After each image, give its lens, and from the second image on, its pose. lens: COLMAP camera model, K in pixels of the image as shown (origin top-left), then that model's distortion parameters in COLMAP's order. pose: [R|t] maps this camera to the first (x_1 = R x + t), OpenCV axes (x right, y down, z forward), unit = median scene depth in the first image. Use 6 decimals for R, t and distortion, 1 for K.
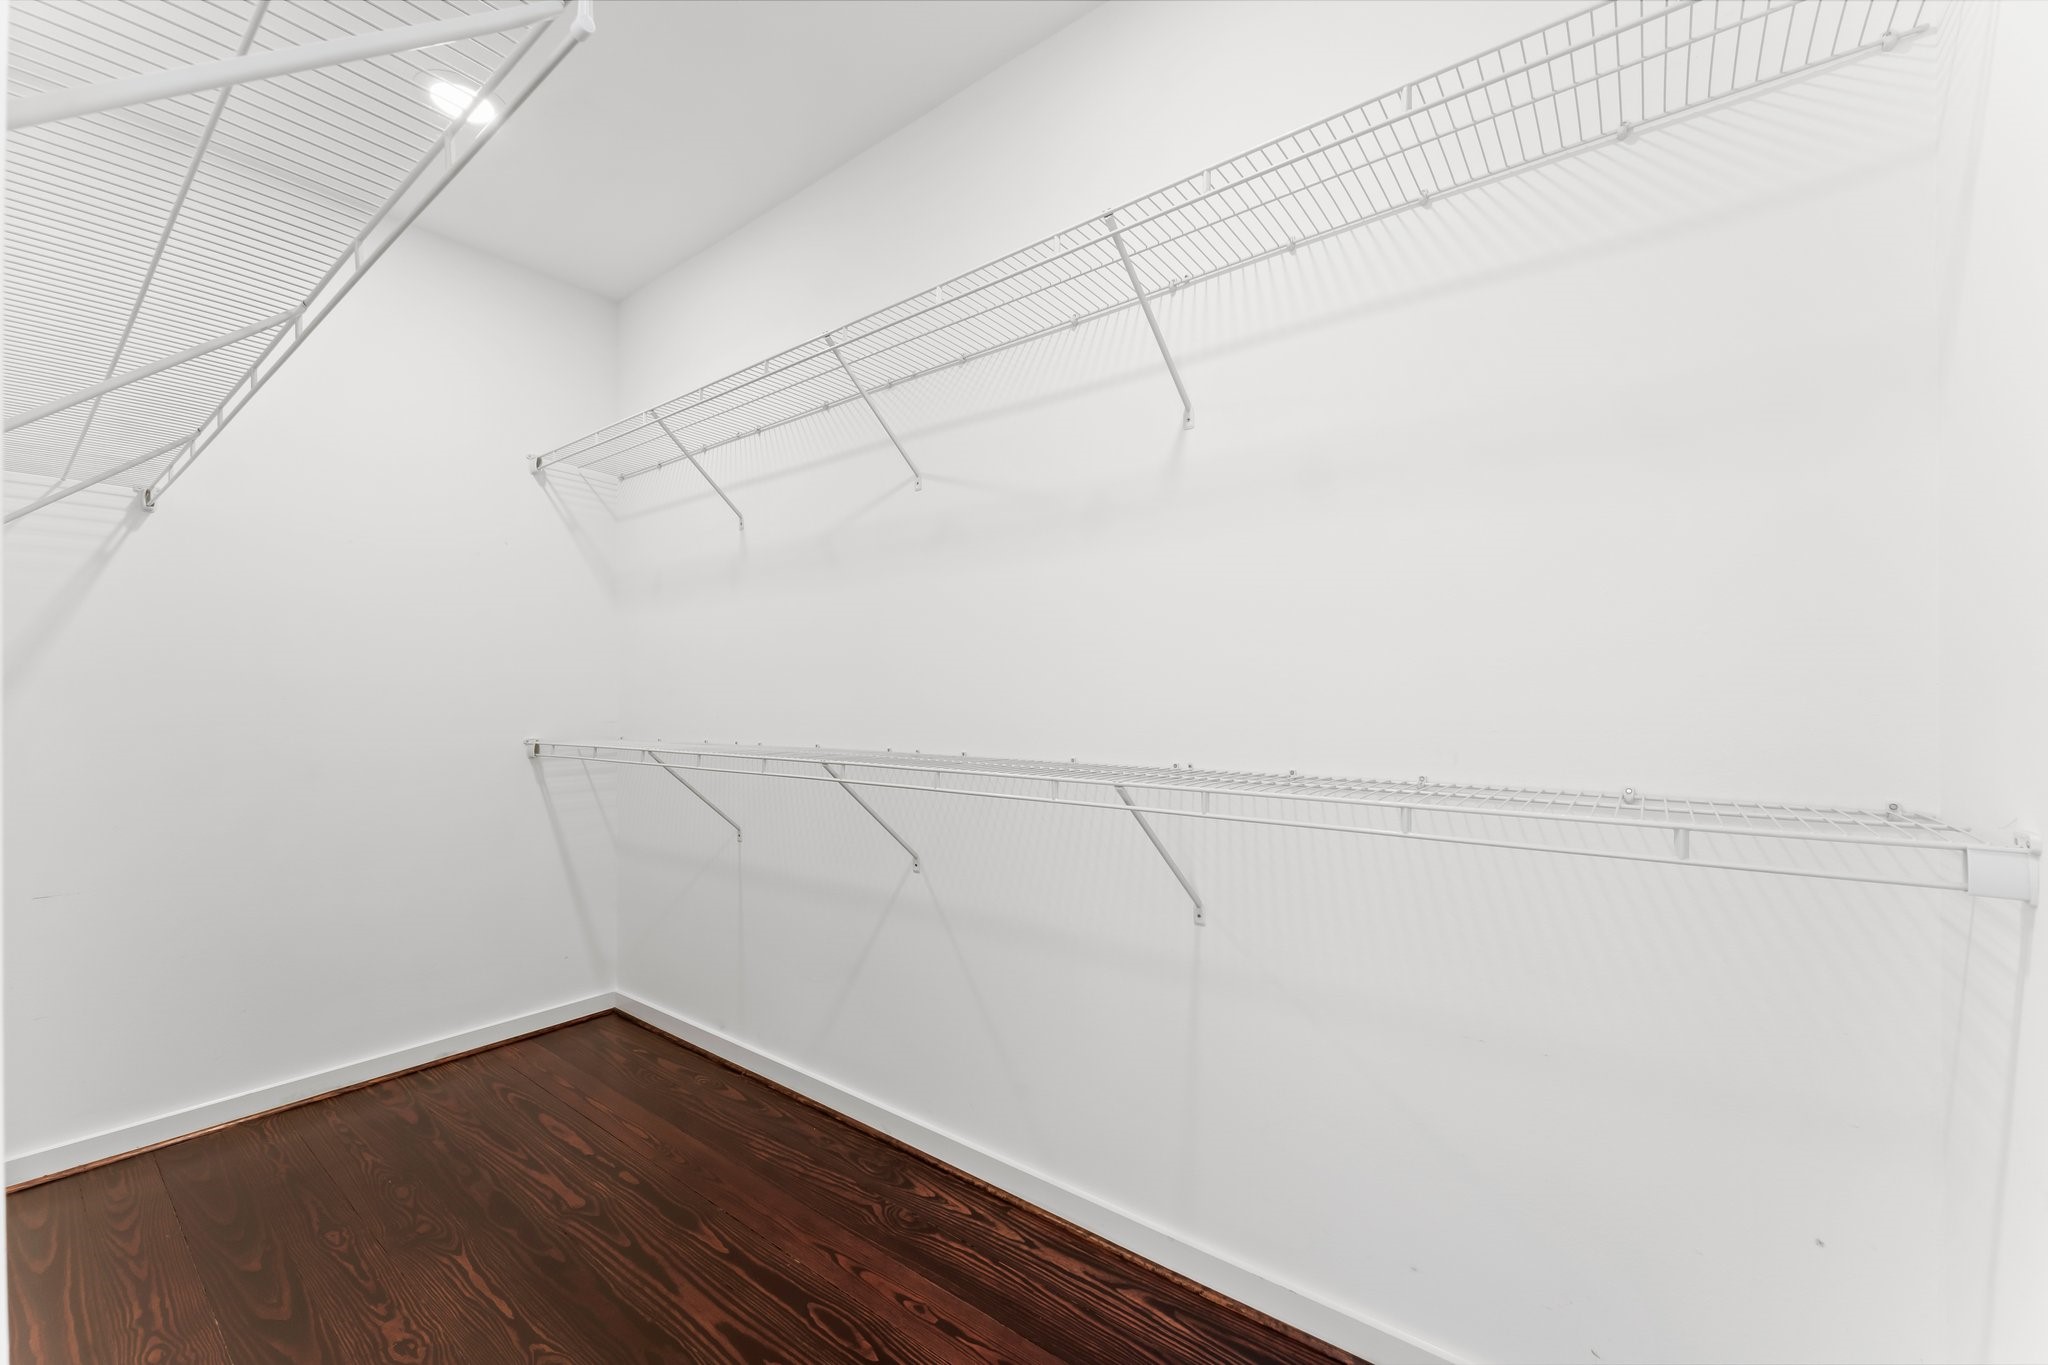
lens RADIAL K [[820.8, 0, 1019.5], [0, 820.8, 688.9], [0, 0, 1]] dist [0.001482, 0.000225]
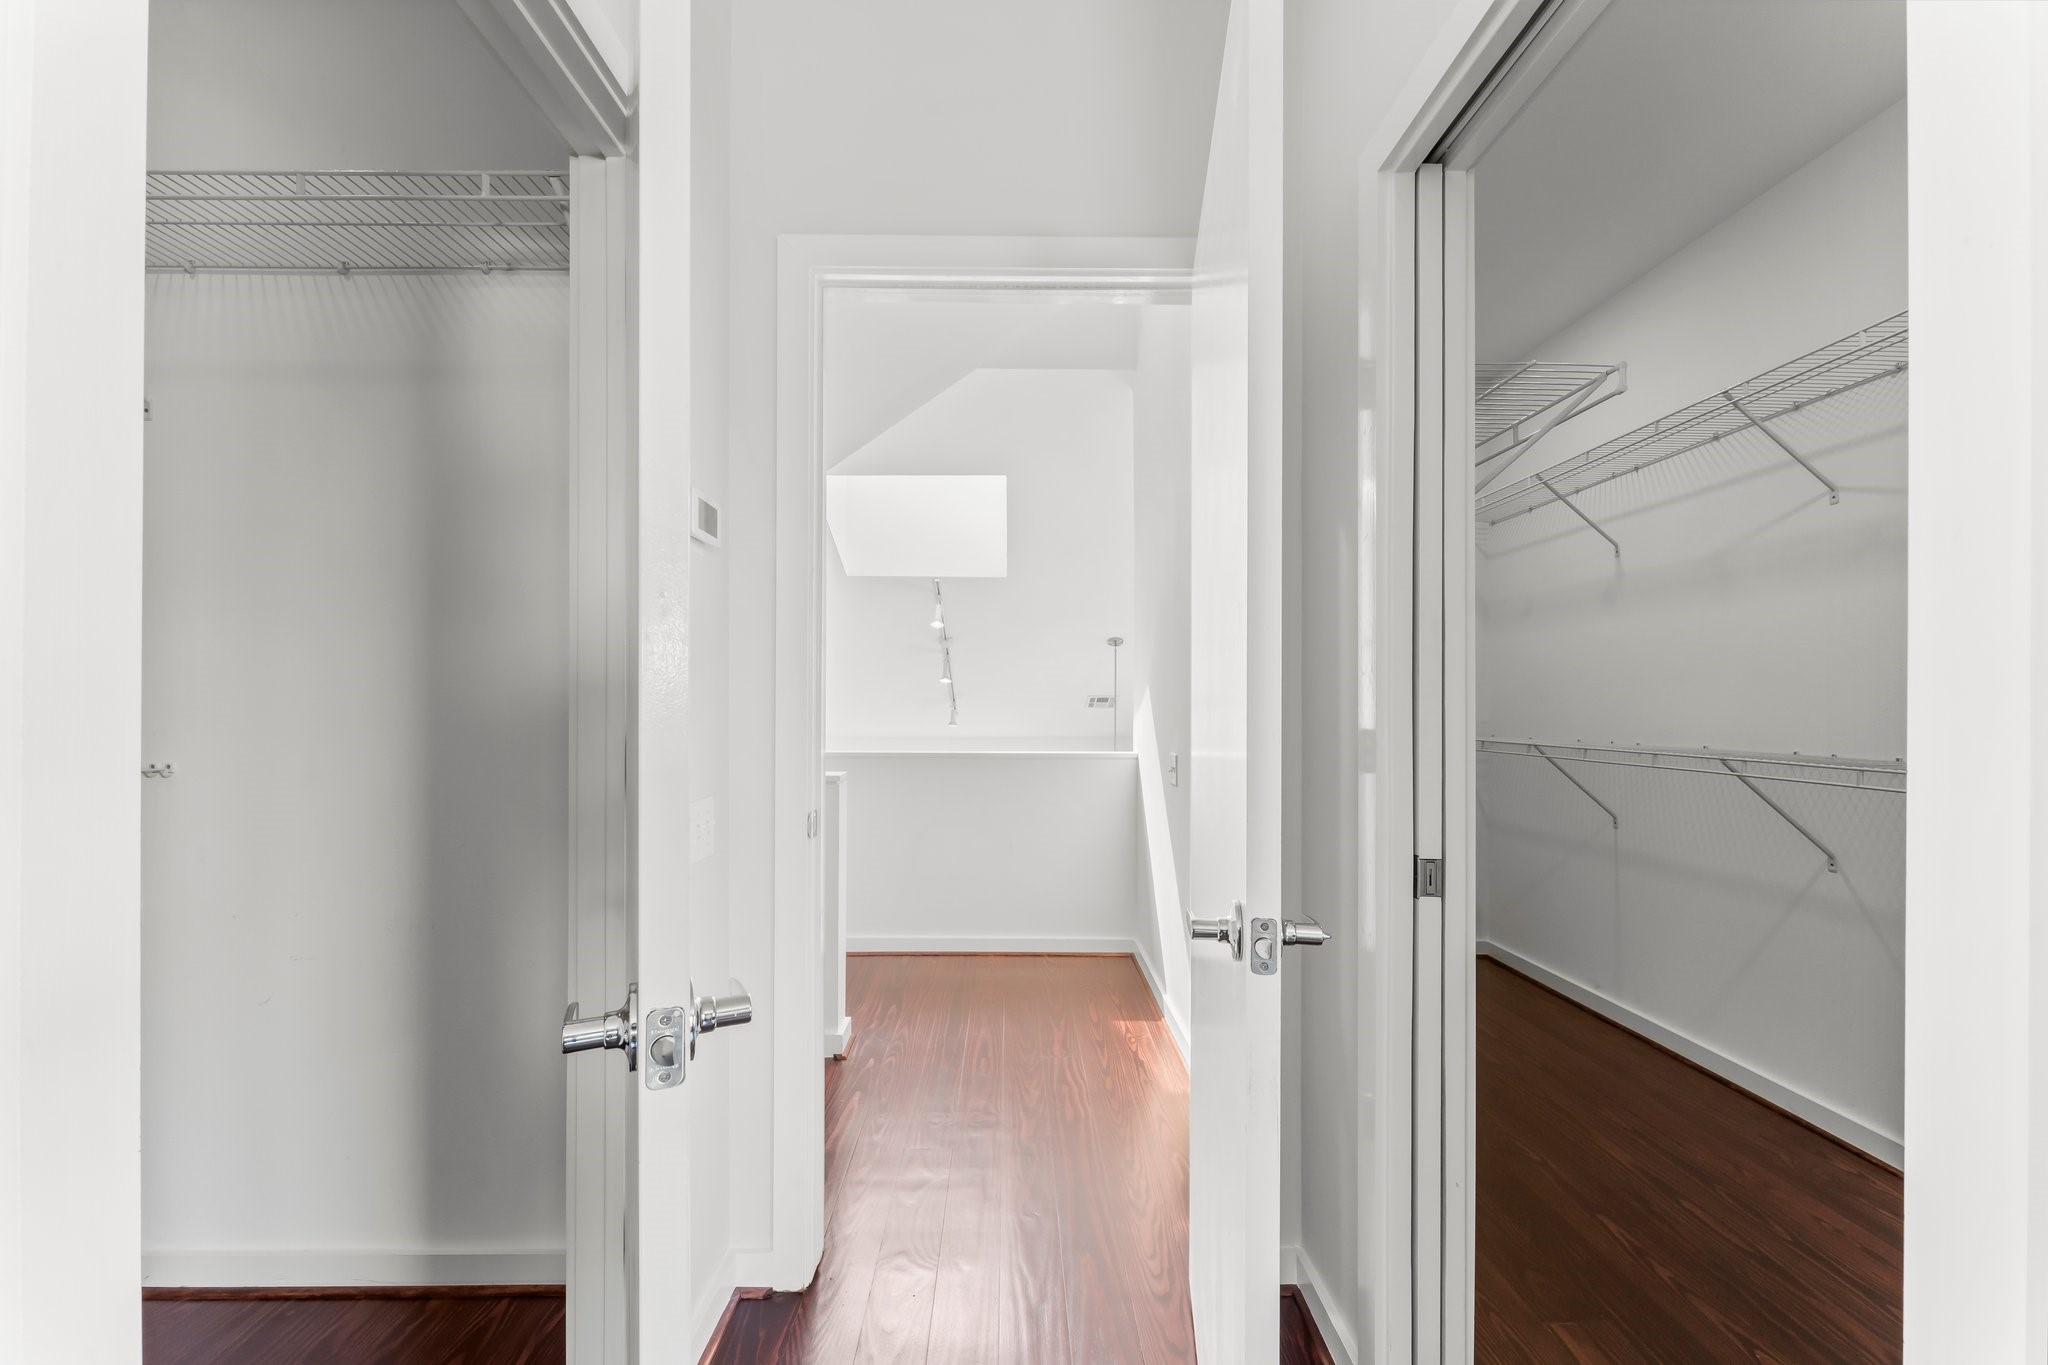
lens RADIAL K [[820.8, 0, 1019.5], [0, 820.8, 688.9], [0, 0, 1]] dist [0.001482, 0.000225]
pose [[0.623504, -0.000679, -0.781820, 0.044884], [-0.003152, 0.999989, -0.003382, -0.002894], [0.781814, 0.004573, 0.623496, -0.434857]]
